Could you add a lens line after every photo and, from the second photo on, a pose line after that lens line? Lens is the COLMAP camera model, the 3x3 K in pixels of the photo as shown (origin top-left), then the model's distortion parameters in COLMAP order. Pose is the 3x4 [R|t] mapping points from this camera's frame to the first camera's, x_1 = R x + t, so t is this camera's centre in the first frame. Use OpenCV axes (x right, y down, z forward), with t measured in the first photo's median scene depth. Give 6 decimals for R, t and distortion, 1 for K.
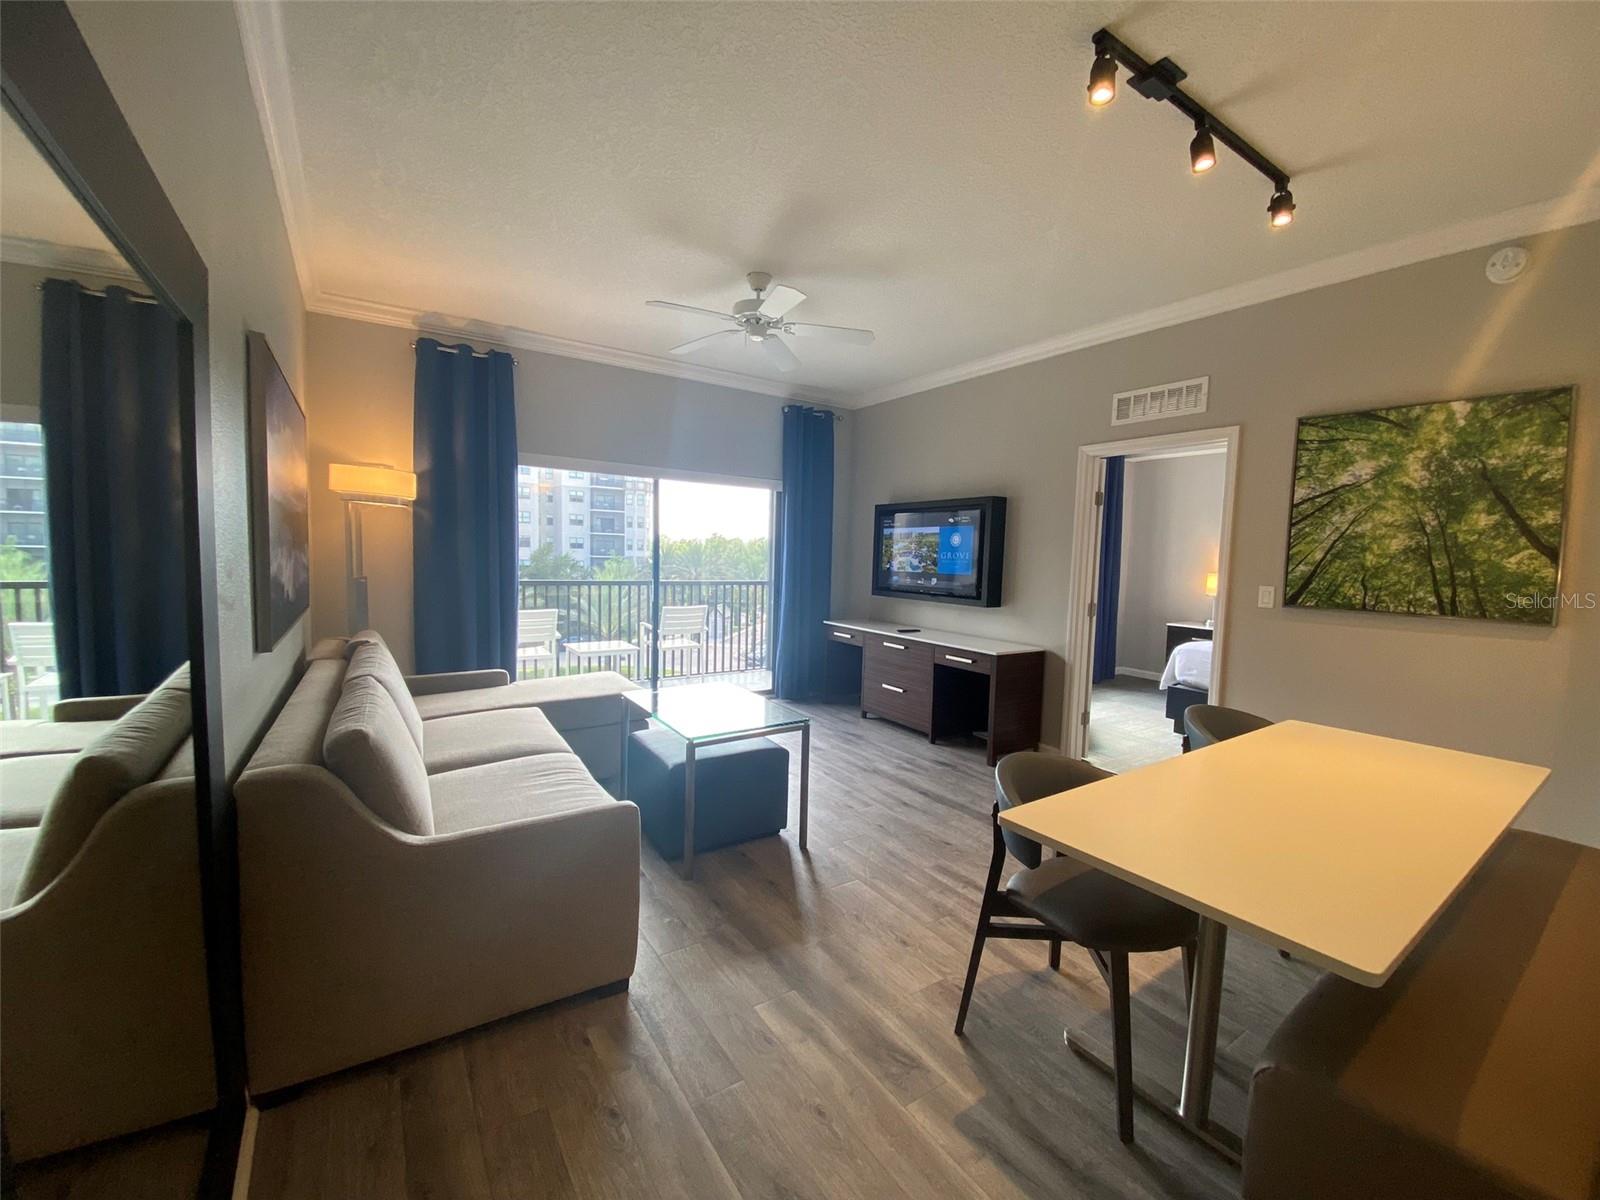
lens RADIAL K [[645.4, 0, 800.2], [0, 645.4, 600.4], [0, 0, 1]] dist [0.008932, -0.013991]
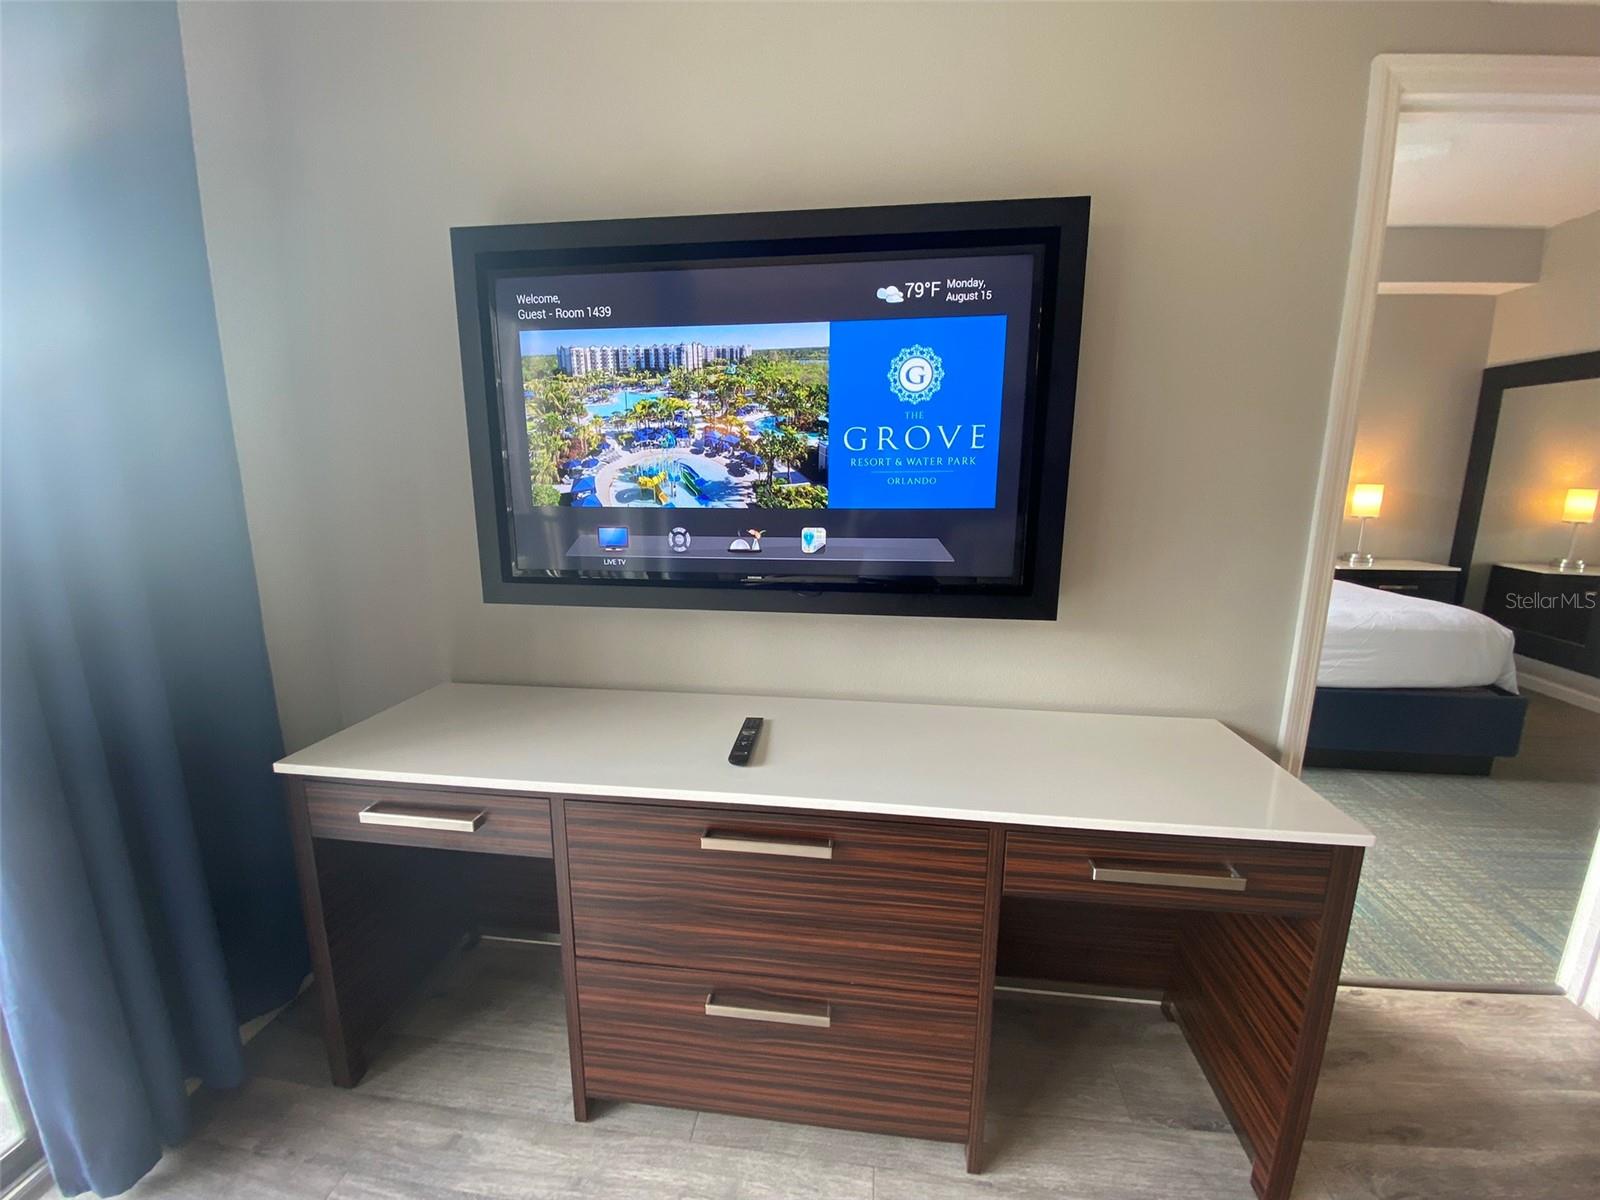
lens RADIAL K [[645.4, 0, 805.6], [0, 645.4, 607.4], [0, 0, 1]] dist [0.008932, -0.013991]
pose [[0.658002, -0.169561, 0.733678, 0.007791], [0.069142, 0.983807, 0.165358, -0.073305], [-0.749835, -0.058078, 0.659070, 1.298892]]
